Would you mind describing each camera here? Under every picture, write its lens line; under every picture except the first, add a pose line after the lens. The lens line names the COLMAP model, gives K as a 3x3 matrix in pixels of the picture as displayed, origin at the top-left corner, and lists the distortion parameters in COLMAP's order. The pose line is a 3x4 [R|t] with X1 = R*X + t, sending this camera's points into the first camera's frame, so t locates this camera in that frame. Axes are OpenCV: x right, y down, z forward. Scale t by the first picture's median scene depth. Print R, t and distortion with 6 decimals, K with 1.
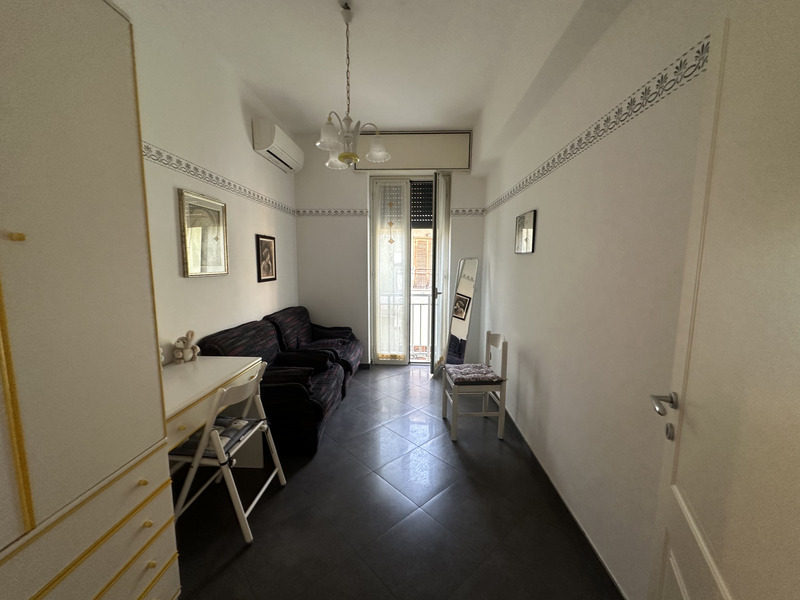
lens RADIAL K [[319.7, 0, 400.0], [0, 319.7, 300.0], [0, 0, 1]] dist [-0.002893, -0.000241]
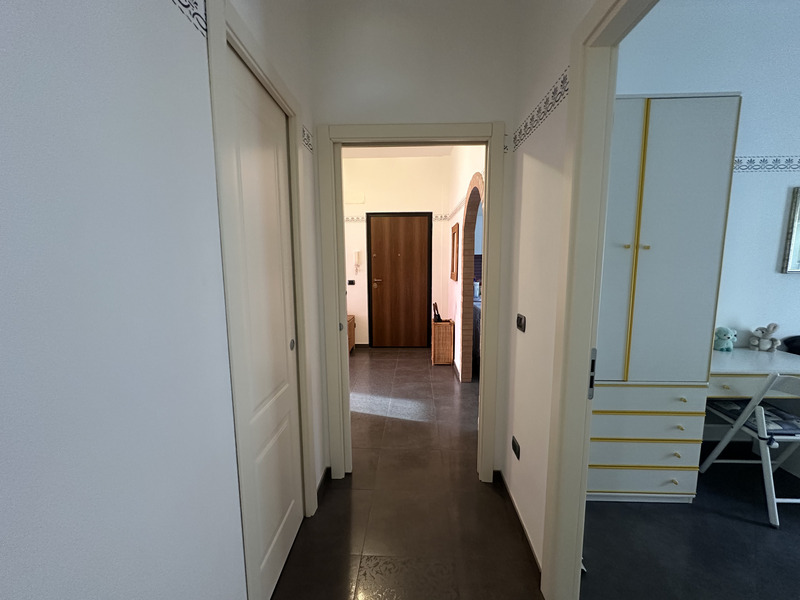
lens RADIAL K [[319.7, 0, 400.0], [0, 319.7, 300.0], [0, 0, 1]] dist [-0.002893, -0.000241]
pose [[0.002890, 0.118777, -0.992917, 0.449594], [-0.111683, 0.986747, 0.117713, 0.039981], [0.993740, 0.110552, 0.016117, -0.303266]]
